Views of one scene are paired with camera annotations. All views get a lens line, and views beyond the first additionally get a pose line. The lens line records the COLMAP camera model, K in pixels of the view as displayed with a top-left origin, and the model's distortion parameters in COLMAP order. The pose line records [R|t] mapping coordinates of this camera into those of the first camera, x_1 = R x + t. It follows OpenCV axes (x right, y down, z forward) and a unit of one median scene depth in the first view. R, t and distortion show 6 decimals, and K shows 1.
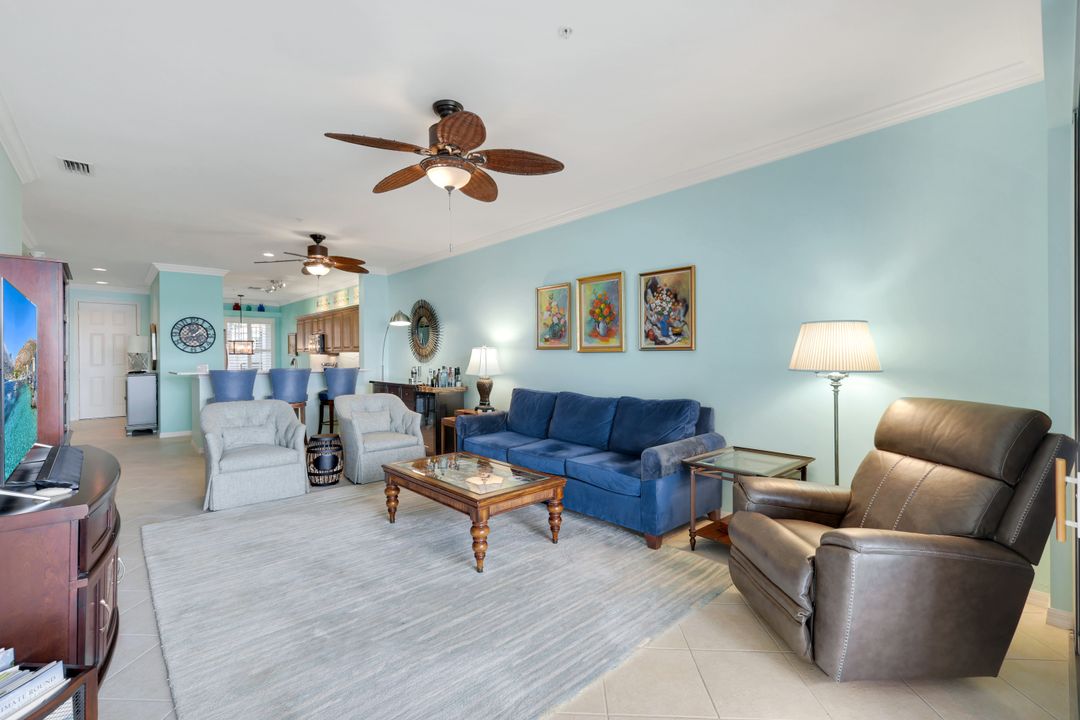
lens RADIAL K [[480.0, 0, 543.2], [0, 480.0, 357.6], [0, 0, 1]] dist [0.004446, -0.000387]
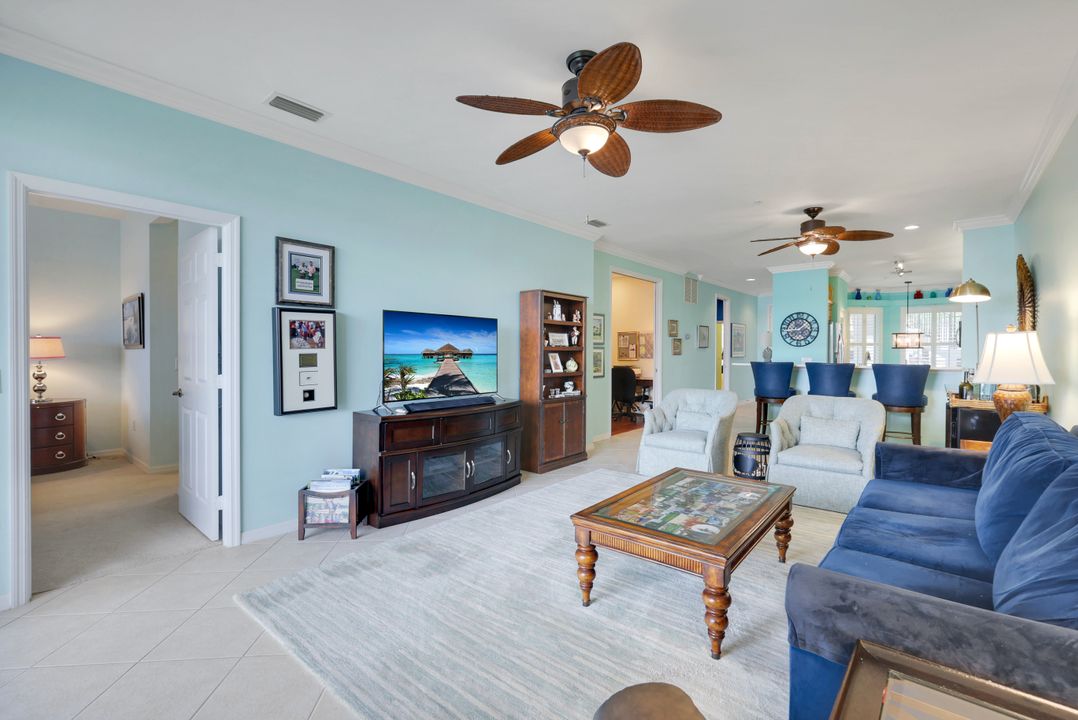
lens RADIAL K [[479.1, 0, 531.9], [0, 479.1, 355.7], [0, 0, 1]] dist [0.004446, -0.000387]
pose [[0.128197, 0.011786, -0.991679, 0.244323], [-0.007759, 0.999911, 0.010881, 0.003658], [0.991718, 0.006299, 0.128277, 0.291996]]
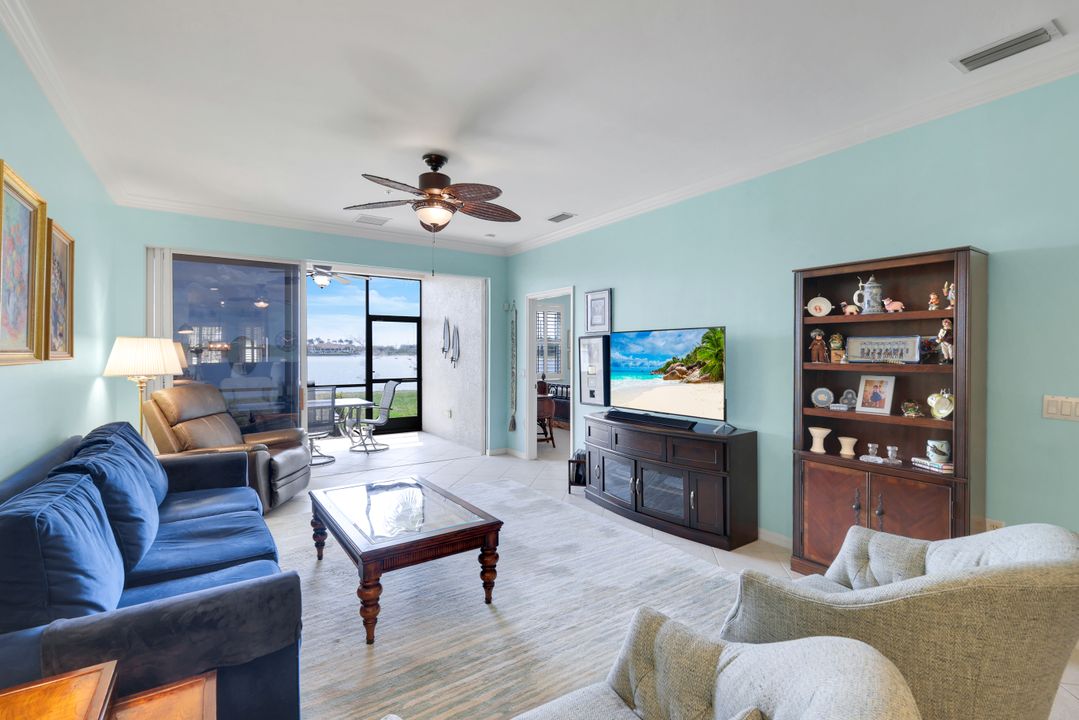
lens RADIAL K [[479.5, 0, 533.0], [0, 479.5, 351.6], [0, 0, 1]] dist [0.004446, -0.000387]
pose [[-0.988732, 0.003519, 0.149654, -0.232023], [0.004050, 0.999987, 0.003237, -0.013168], [-0.149641, 0.003807, -0.988733, 0.801060]]
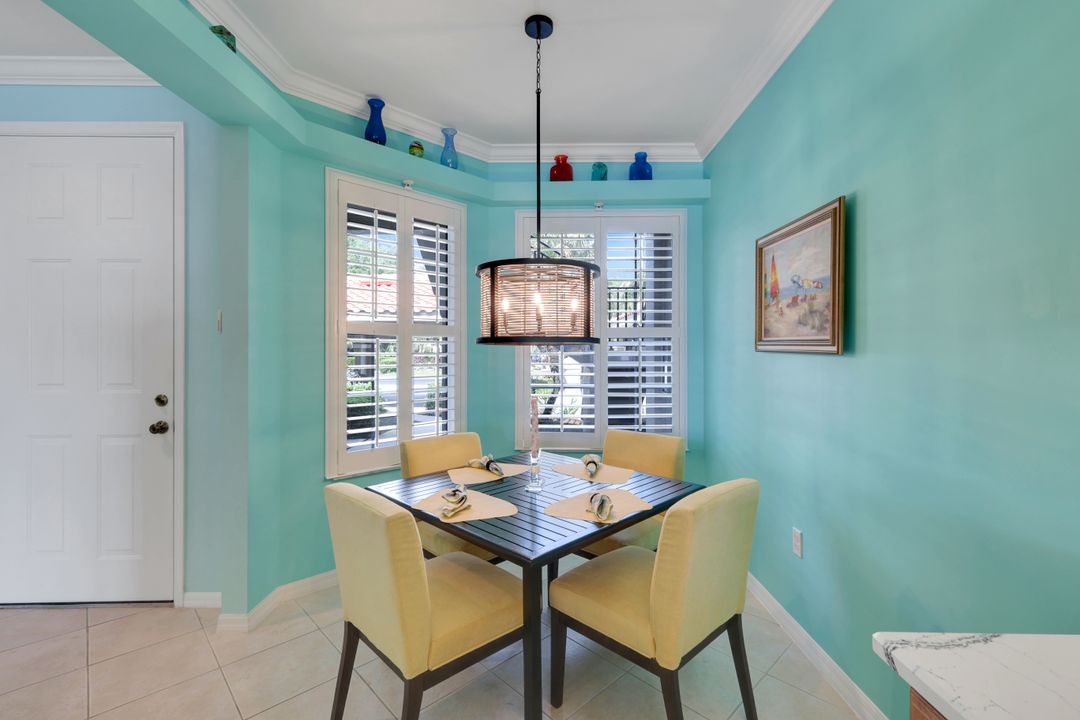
lens RADIAL K [[480.0, 0, 538.1], [0, 480.0, 352.7], [0, 0, 1]] dist [0.004446, -0.000387]
pose [[0.726666, 0.001656, -0.686989, -0.746574], [-0.005800, 0.999976, -0.003724, -0.003522], [0.686966, 0.006691, 0.726658, 1.288347]]
